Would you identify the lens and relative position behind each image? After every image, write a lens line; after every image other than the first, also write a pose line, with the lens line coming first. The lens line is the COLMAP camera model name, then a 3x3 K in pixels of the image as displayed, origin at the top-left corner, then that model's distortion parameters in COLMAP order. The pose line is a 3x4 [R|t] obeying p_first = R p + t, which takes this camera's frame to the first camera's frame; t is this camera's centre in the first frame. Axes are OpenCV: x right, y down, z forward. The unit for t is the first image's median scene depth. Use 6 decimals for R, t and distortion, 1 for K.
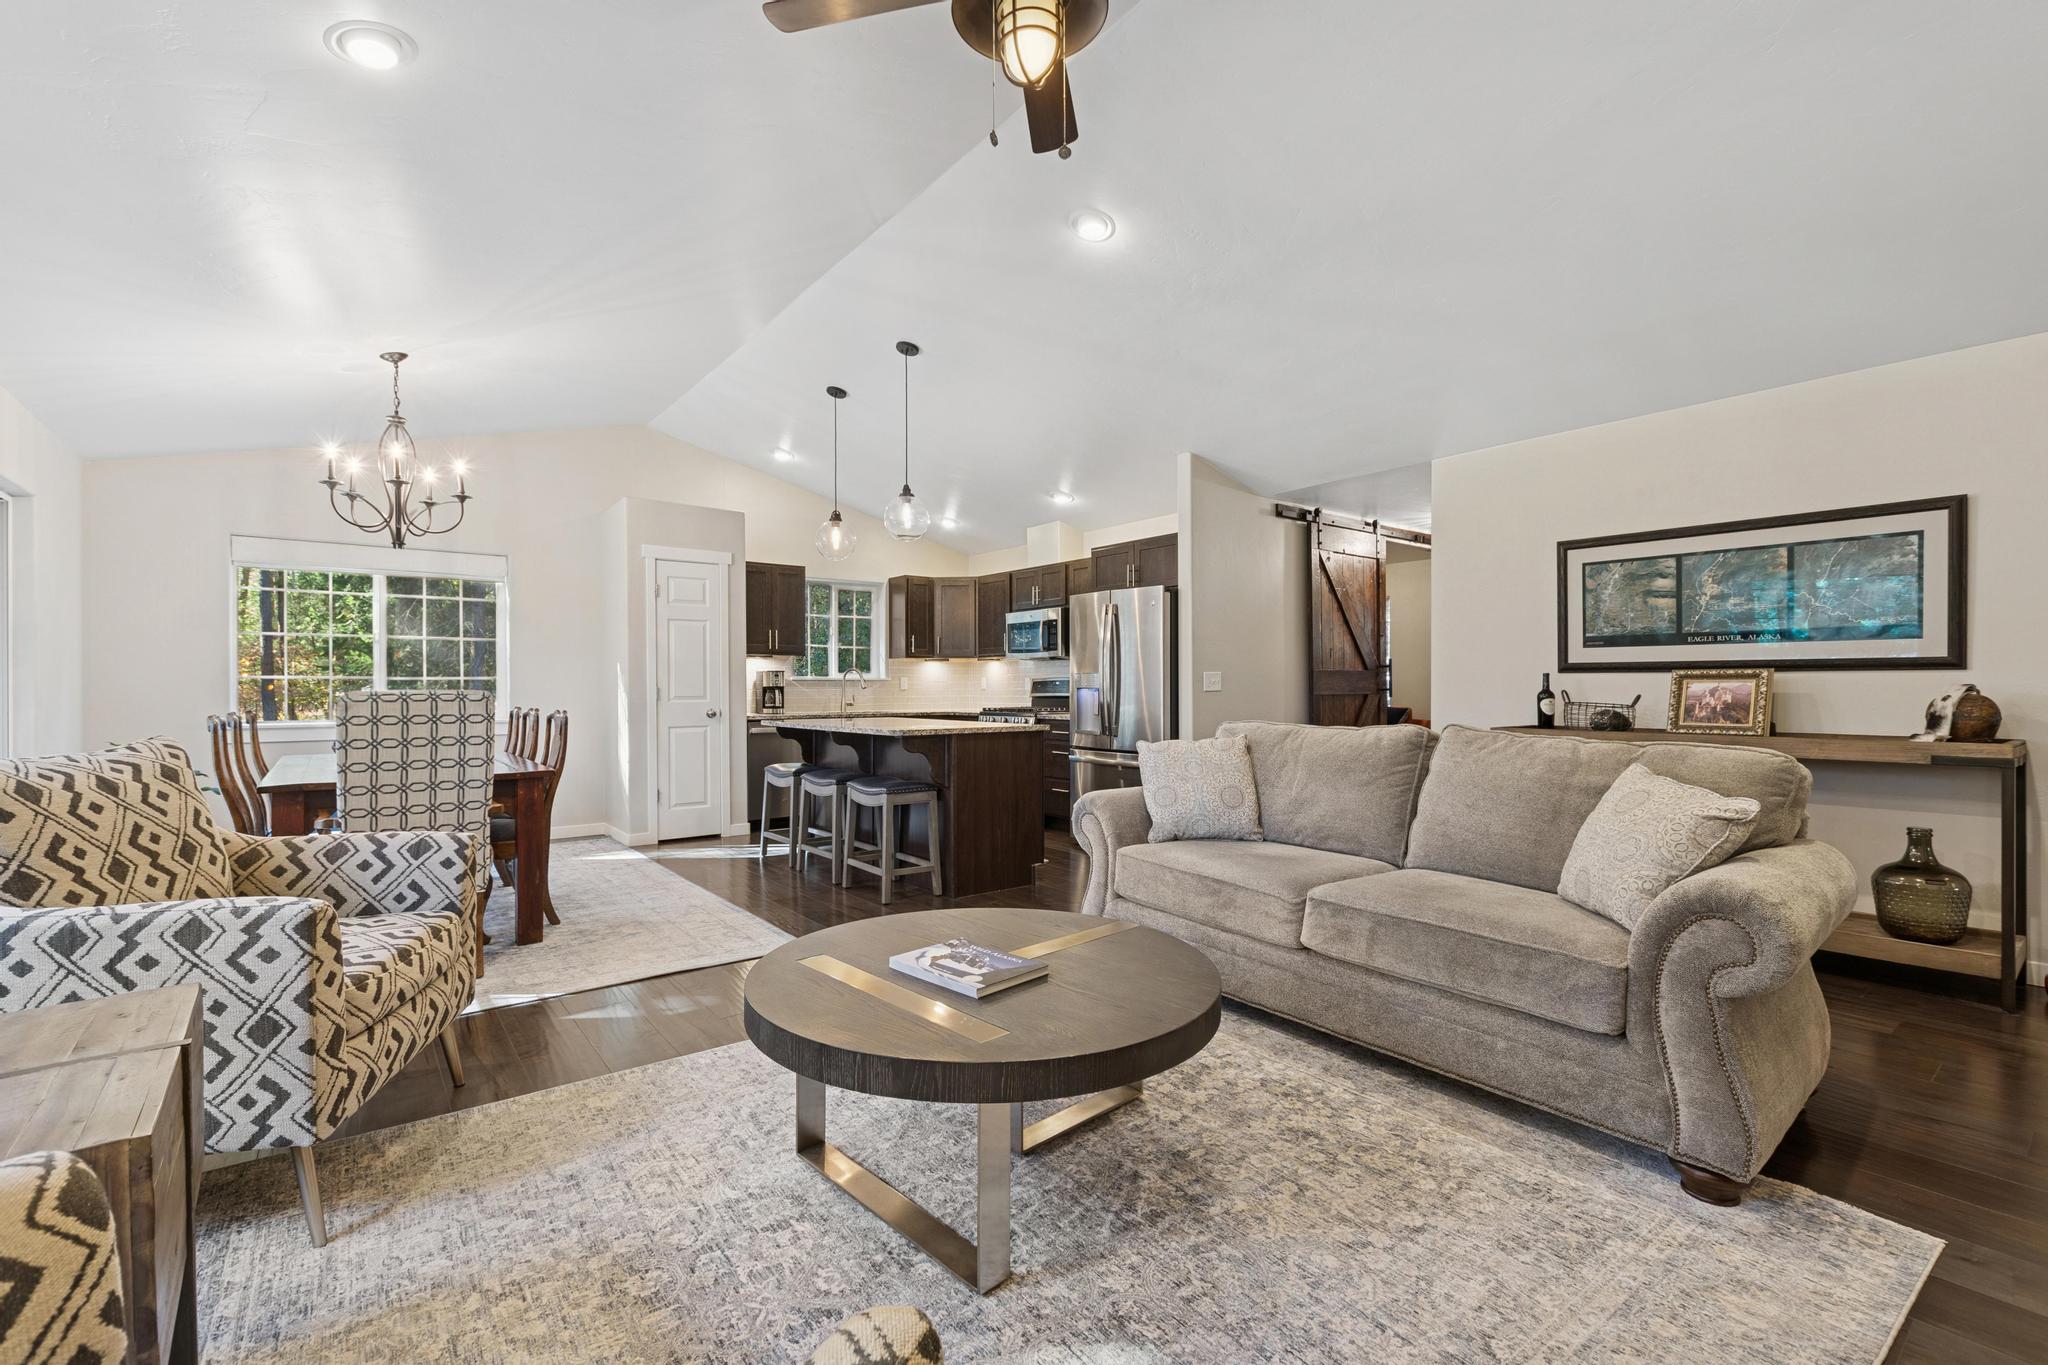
lens RADIAL K [[894.5, 0, 1027.5], [0, 894.5, 695.1], [0, 0, 1]] dist [-0.011971, 0.000251]
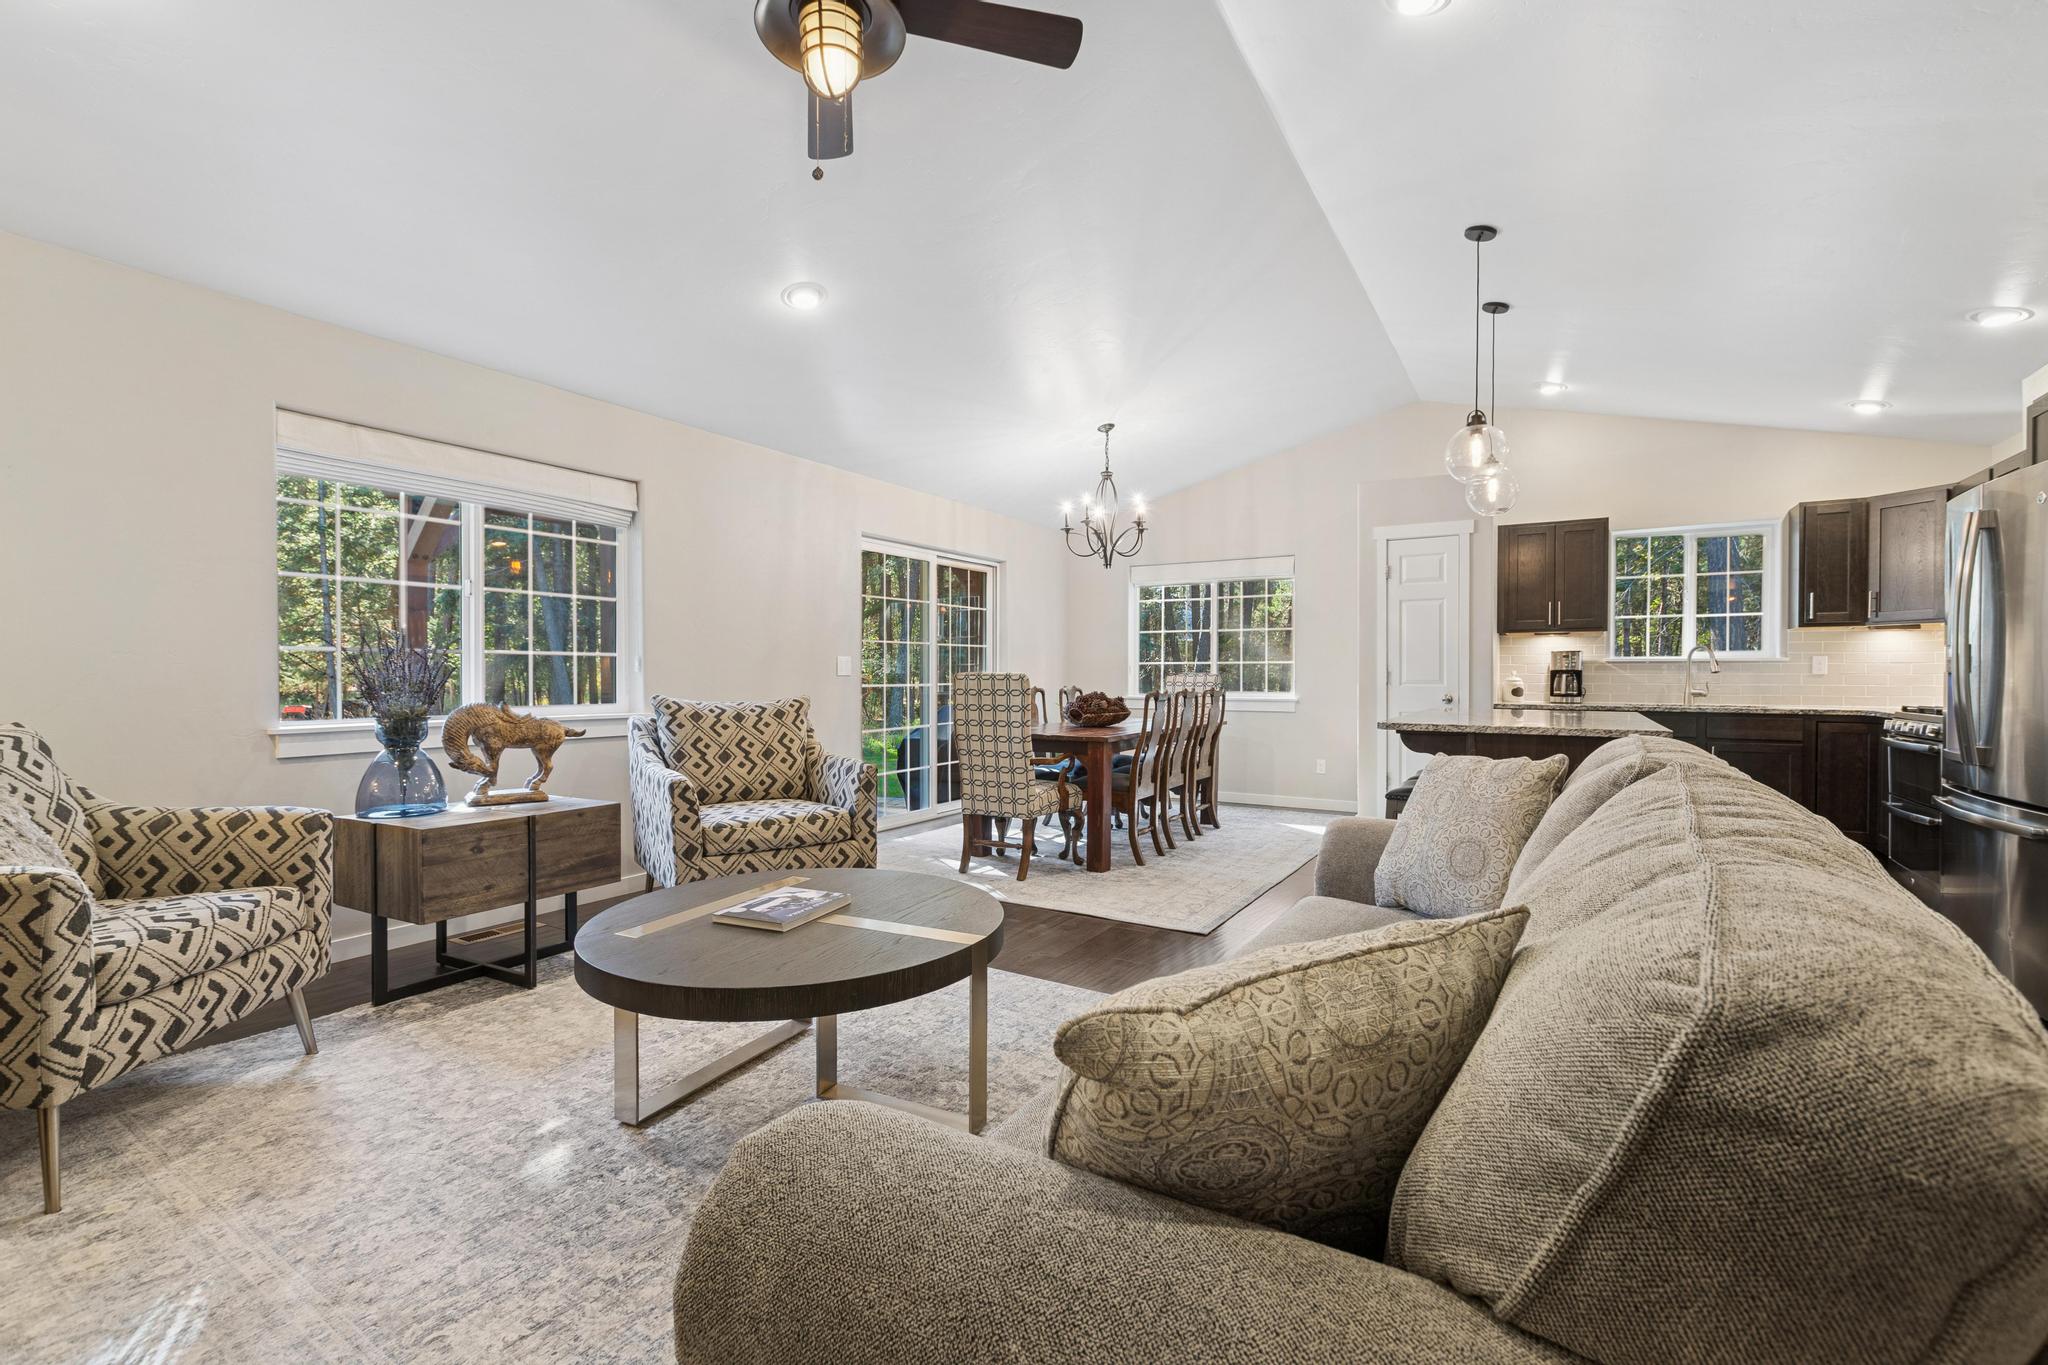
lens RADIAL K [[894.5, 0, 1038.6], [0, 894.5, 688.8], [0, 0, 1]] dist [-0.011971, 0.000251]
pose [[0.337370, 0.018497, -0.941190, 0.344142], [-0.008750, 0.999825, 0.016513, -0.001603], [0.941331, 0.002664, 0.337473, 0.277014]]
